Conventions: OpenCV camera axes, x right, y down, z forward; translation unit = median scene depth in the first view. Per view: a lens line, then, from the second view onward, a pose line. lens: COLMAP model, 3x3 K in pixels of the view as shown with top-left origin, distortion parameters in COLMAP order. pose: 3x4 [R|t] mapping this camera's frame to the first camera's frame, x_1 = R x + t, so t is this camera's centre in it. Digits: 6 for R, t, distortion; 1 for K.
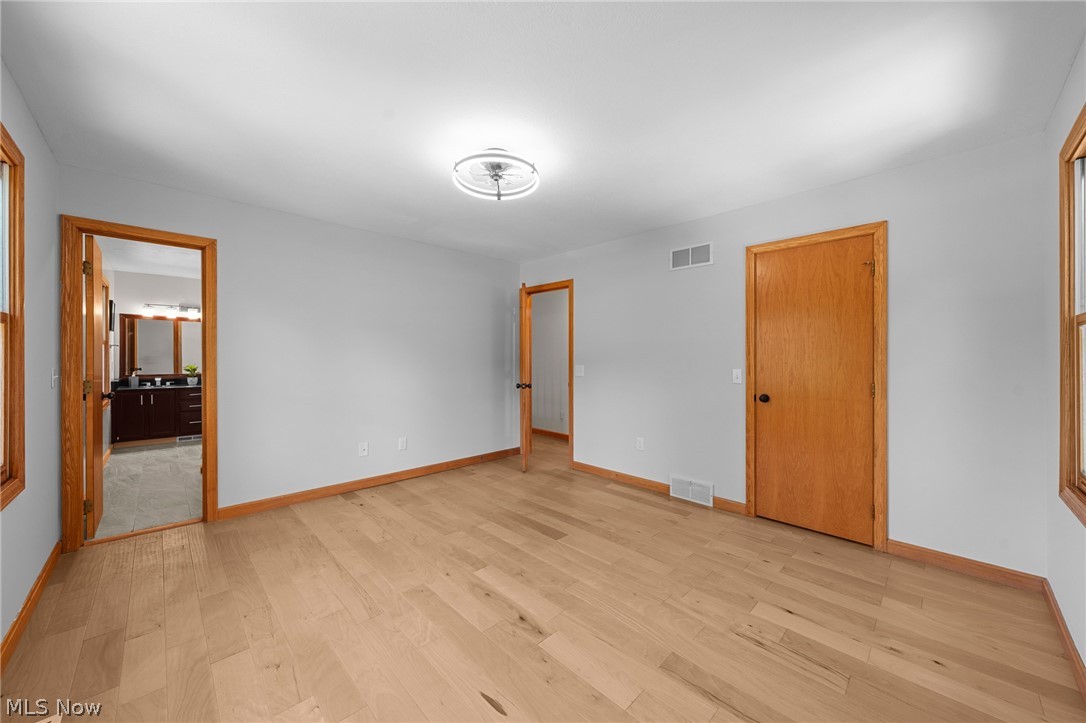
lens RADIAL K [[393.6, 0, 545.6], [0, 393.6, 358.0], [0, 0, 1]] dist [0.001323, 0.000256]
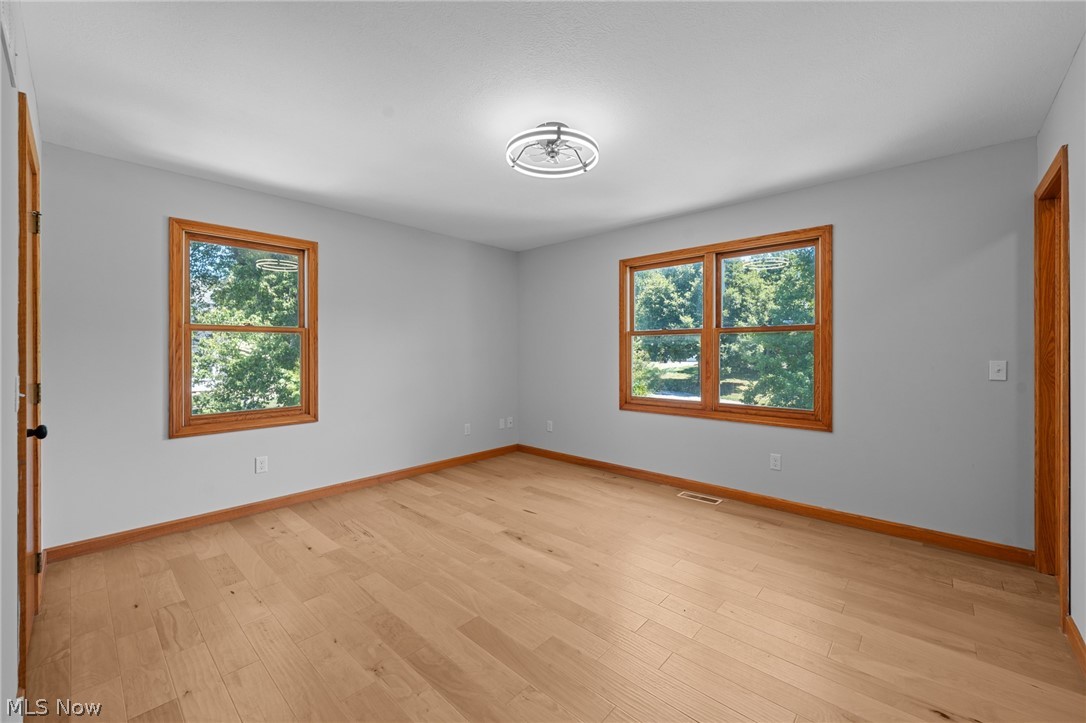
lens RADIAL K [[427.4, 0, 546.4], [0, 427.4, 360.8], [0, 0, 1]] dist [-0.000070, -0.000139]
pose [[-0.998309, -0.001185, -0.058112, -0.059412], [-0.002583, 0.999709, 0.023999, 0.002608], [0.058066, 0.024108, -0.998022, 2.224531]]
